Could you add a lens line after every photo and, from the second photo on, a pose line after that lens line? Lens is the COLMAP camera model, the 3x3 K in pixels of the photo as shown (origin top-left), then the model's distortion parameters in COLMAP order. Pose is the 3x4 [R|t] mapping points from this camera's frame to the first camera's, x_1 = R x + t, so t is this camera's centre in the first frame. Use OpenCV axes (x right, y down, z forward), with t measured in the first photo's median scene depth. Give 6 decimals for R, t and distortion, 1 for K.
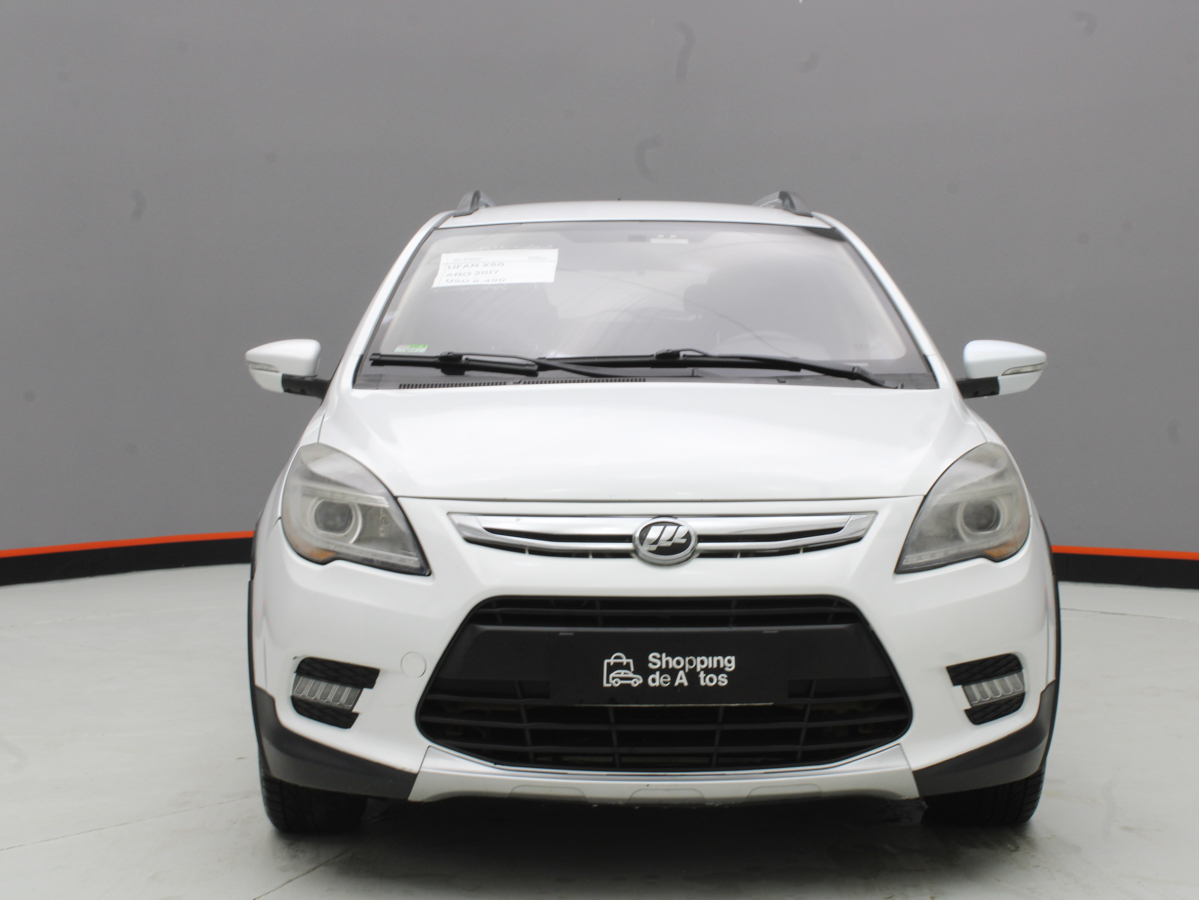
lens RADIAL K [[2078.4, 0, 601.9], [0, 2078.4, 449.1], [0, 0, 1]] dist [-0.012629, 0.000000]
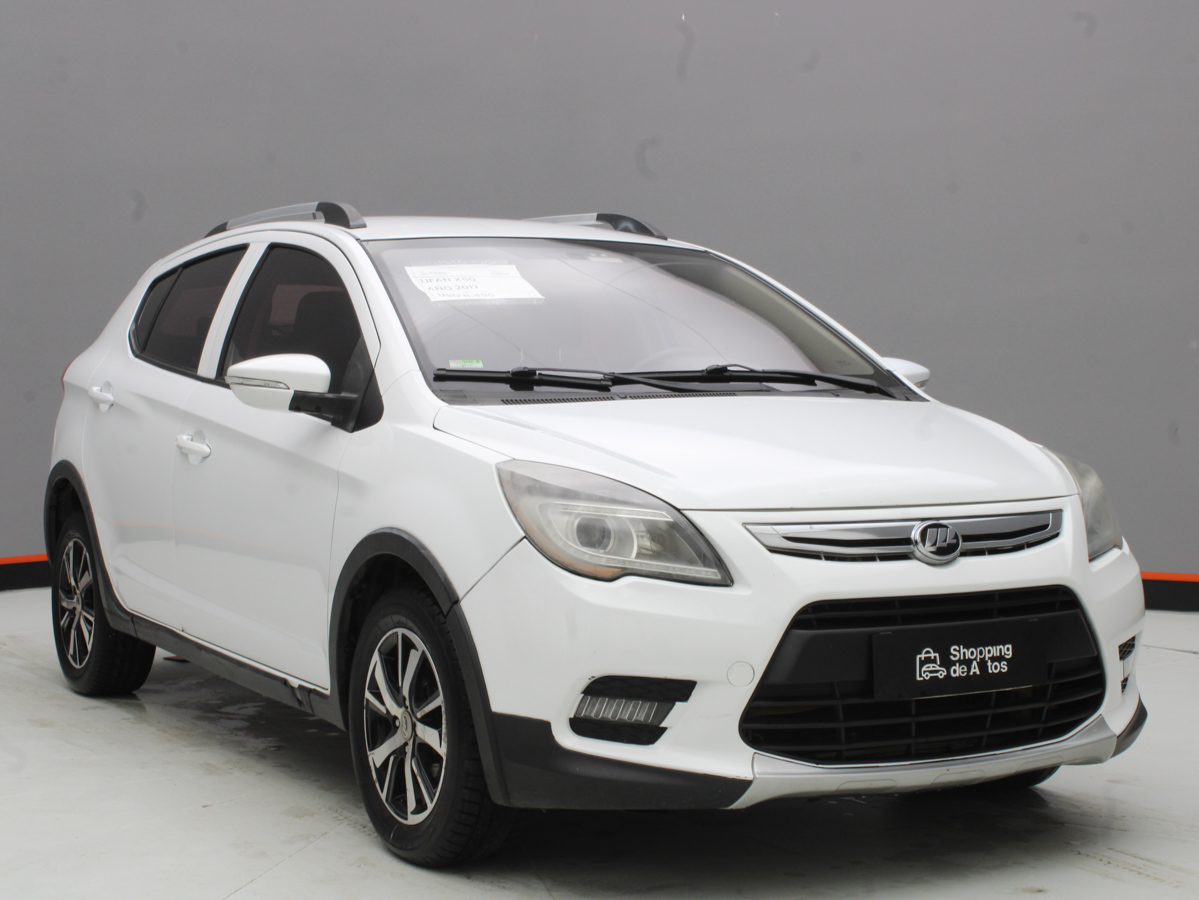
lens RADIAL K [[2078.4, 0, 600.9], [0, 2078.4, 448.7], [0, 0, 1]] dist [-0.012629, 0.000000]
pose [[0.878220, -0.018252, 0.477908, -0.627036], [0.023115, 0.999724, -0.004296, -0.003425], [-0.477698, 0.014820, 0.878399, 0.137612]]
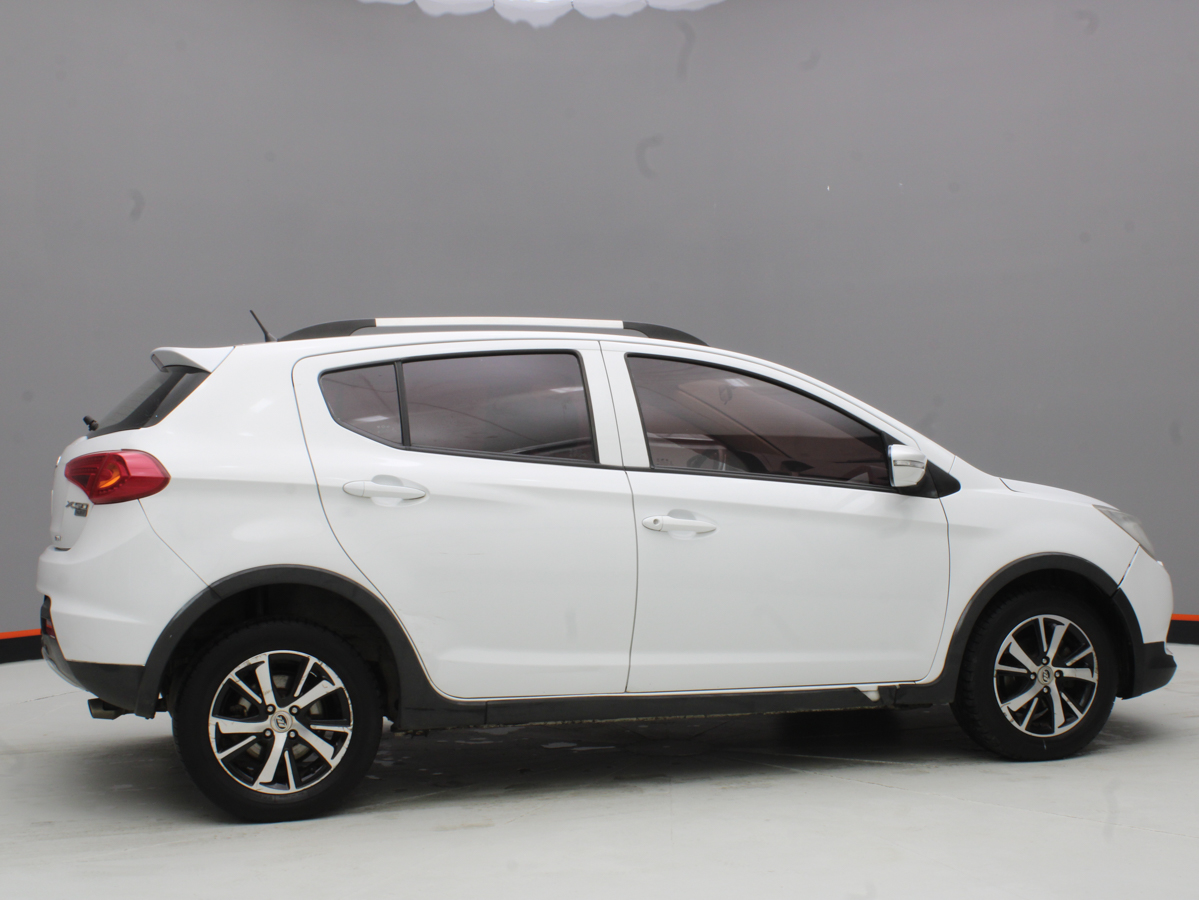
lens RADIAL K [[1610.1, 0, 620.6], [0, 1610.1, 437.3], [0, 0, 1]] dist [-0.079866, 0.000000]
pose [[-0.298701, 0.019037, 0.954157, -1.402914], [0.060436, 0.998172, -0.000995, -0.088162], [-0.952431, 0.057368, -0.299305, 1.938905]]
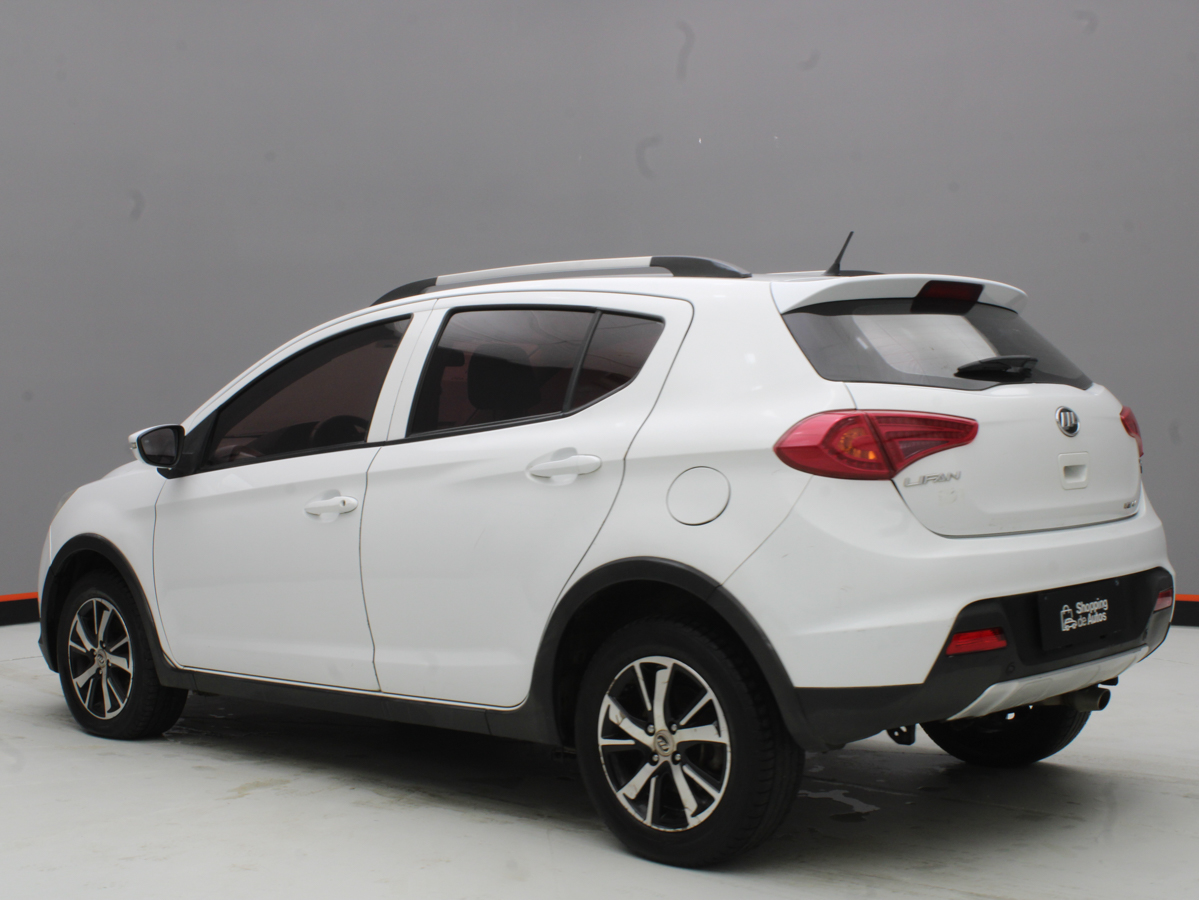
lens RADIAL K [[1694.8, 0, 607.2], [0, 1694.8, 458.3], [0, 0, 1]] dist [-0.070478, 0.000000]
pose [[-0.698558, 0.031455, -0.714861, 0.972599], [-0.017634, 0.997973, 0.061144, -0.130921], [0.715336, 0.055318, -0.696588, 2.523376]]
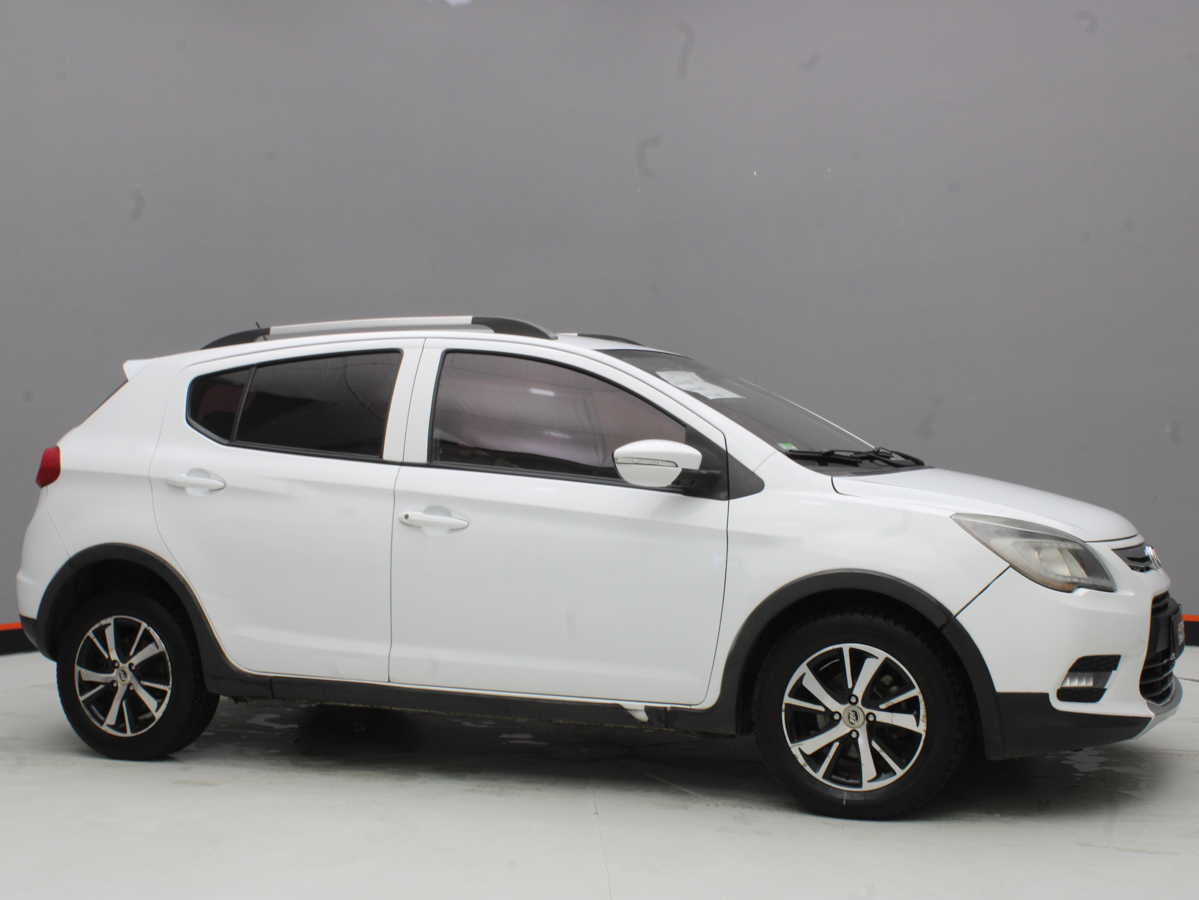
lens RADIAL K [[1694.8, 0, 593.7], [0, 1694.8, 443.6], [0, 0, 1]] dist [-0.070478, 0.000000]
pose [[0.408640, 0.002446, 0.912693, -1.374291], [0.054749, 0.998130, -0.027188, -0.034834], [-0.911052, 0.061079, 0.407741, 0.843847]]
